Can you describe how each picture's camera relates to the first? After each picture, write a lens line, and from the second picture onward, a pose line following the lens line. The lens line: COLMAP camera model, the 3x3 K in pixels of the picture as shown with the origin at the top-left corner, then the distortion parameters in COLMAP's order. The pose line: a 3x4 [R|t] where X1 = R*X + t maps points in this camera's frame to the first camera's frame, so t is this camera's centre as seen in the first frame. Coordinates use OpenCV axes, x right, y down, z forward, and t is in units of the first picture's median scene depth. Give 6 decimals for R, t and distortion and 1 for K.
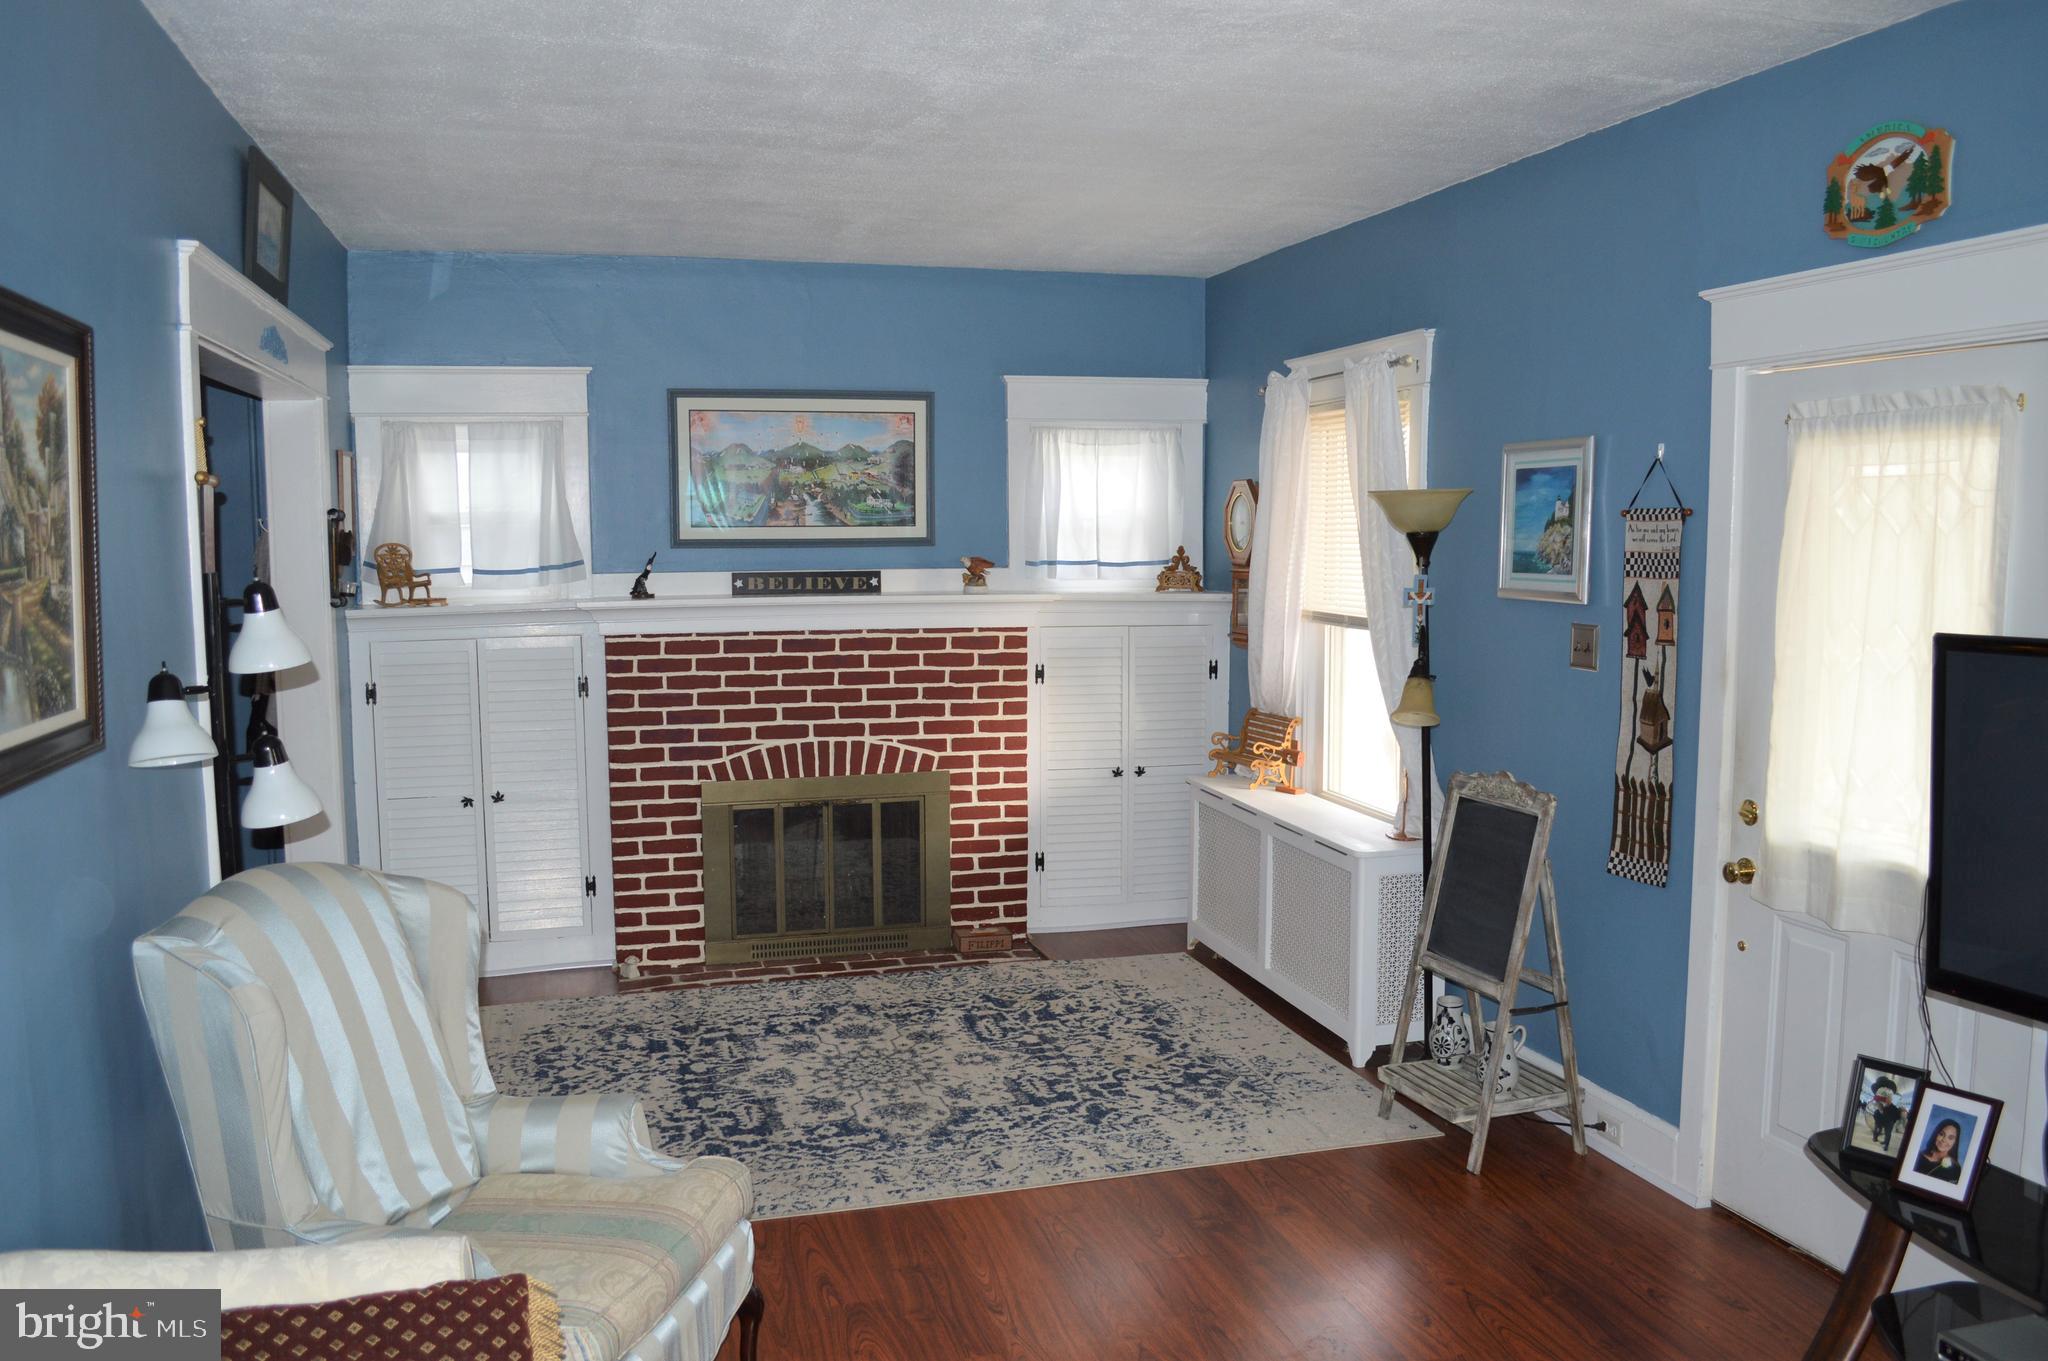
lens RADIAL K [[1635.5, 0, 1020.9], [0, 1635.5, 700.4], [0, 0, 1]] dist [-0.083908, 0.012459]
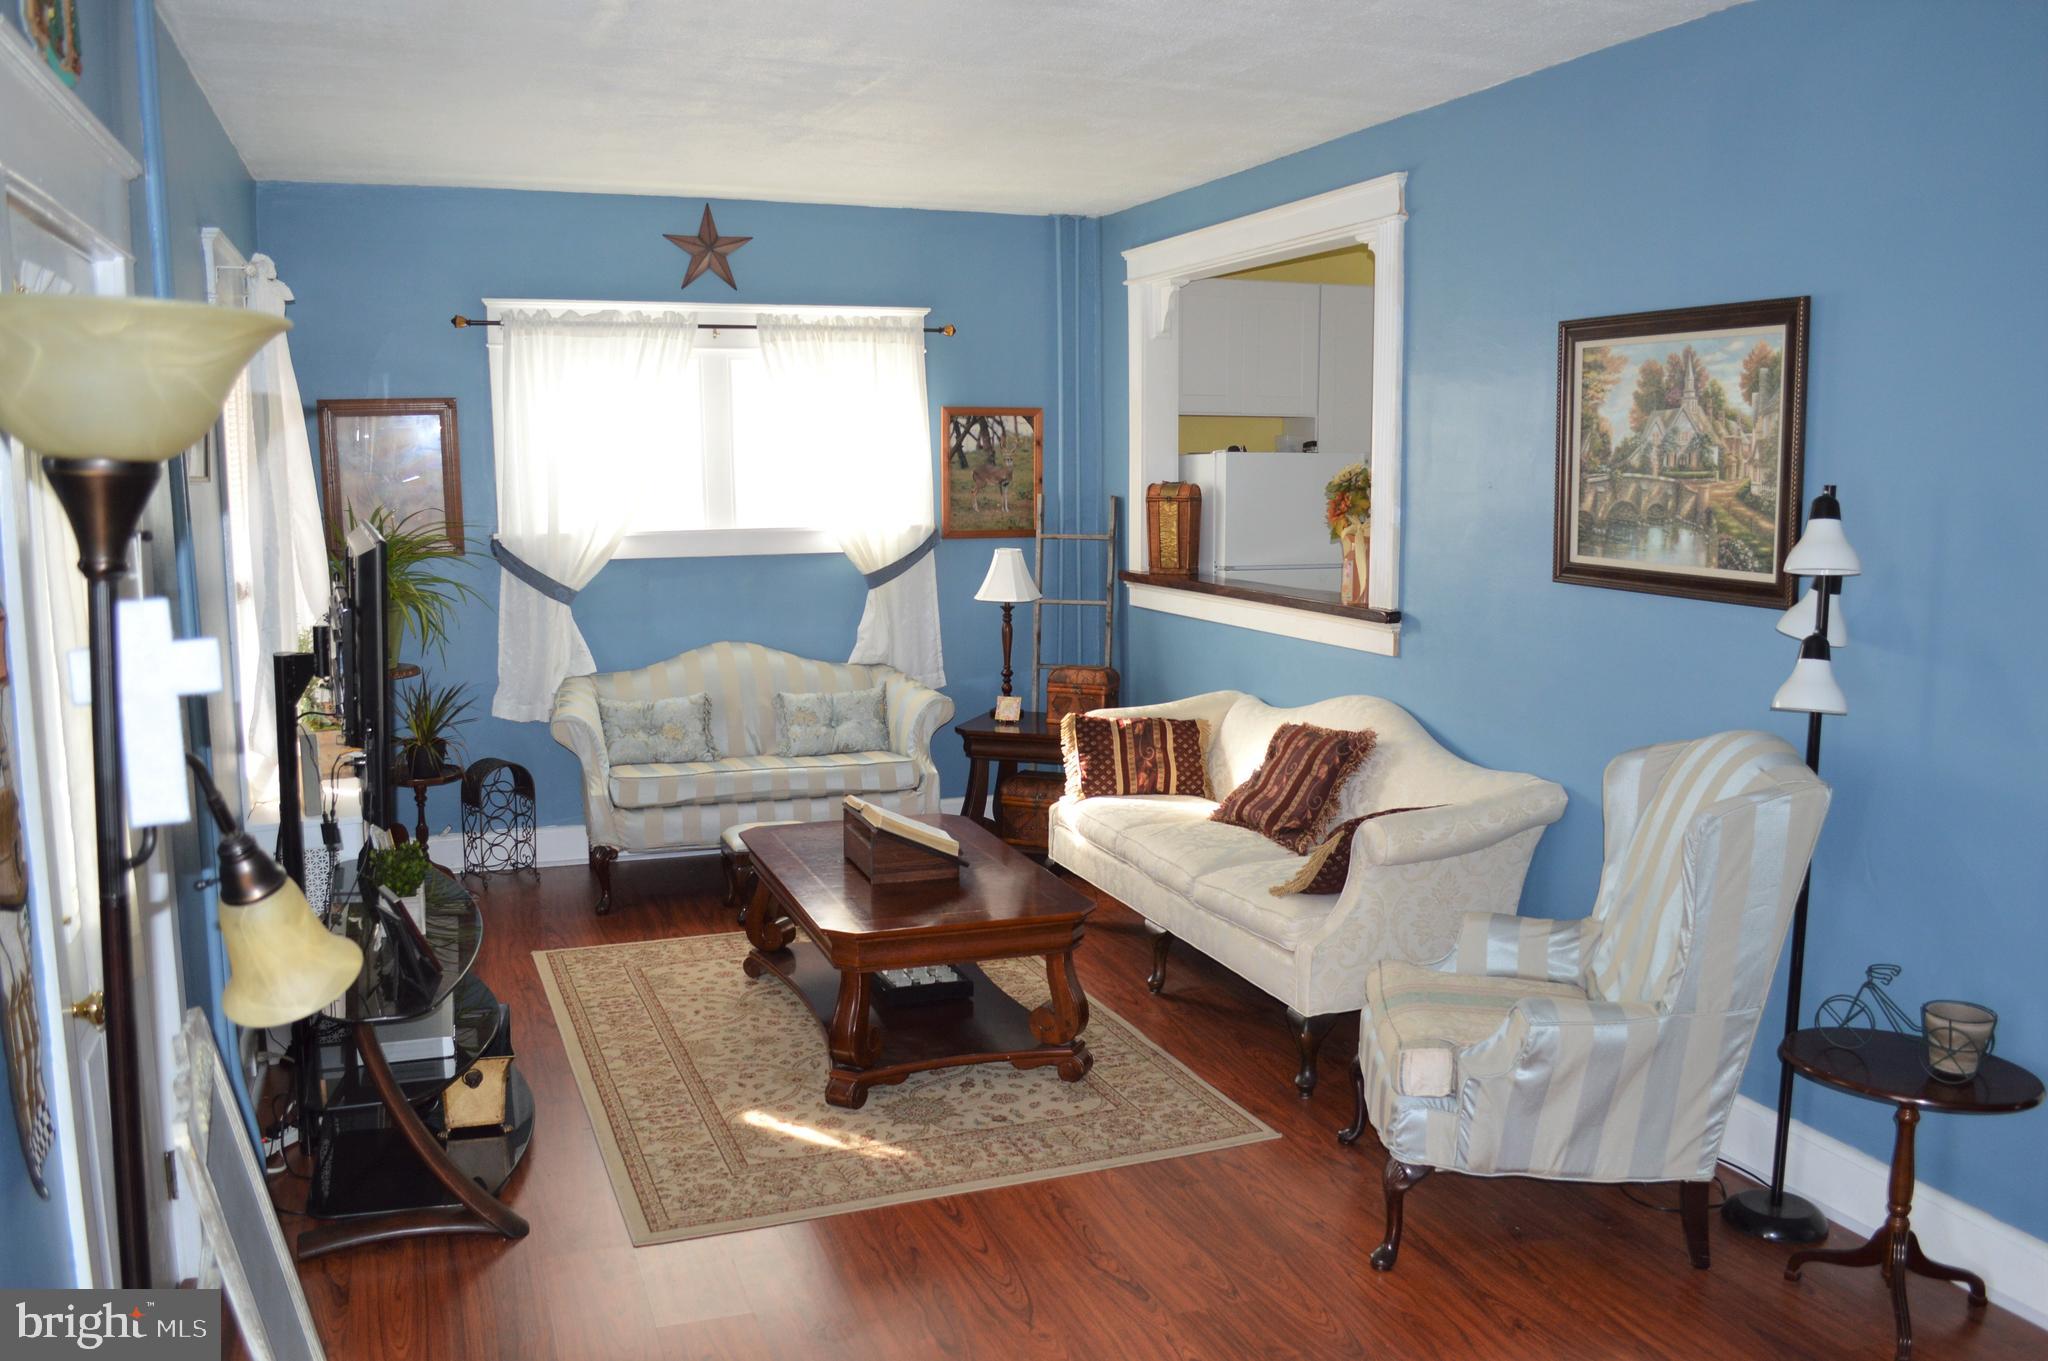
lens RADIAL K [[1635.5, 0, 1016.7], [0, 1635.5, 701.7], [0, 0, 1]] dist [-0.083908, 0.012459]
pose [[-0.996929, 0.017410, -0.076354, 0.080070], [-0.002200, 0.968364, 0.249532, -0.101699], [0.078283, 0.248934, -0.965352, 0.995375]]
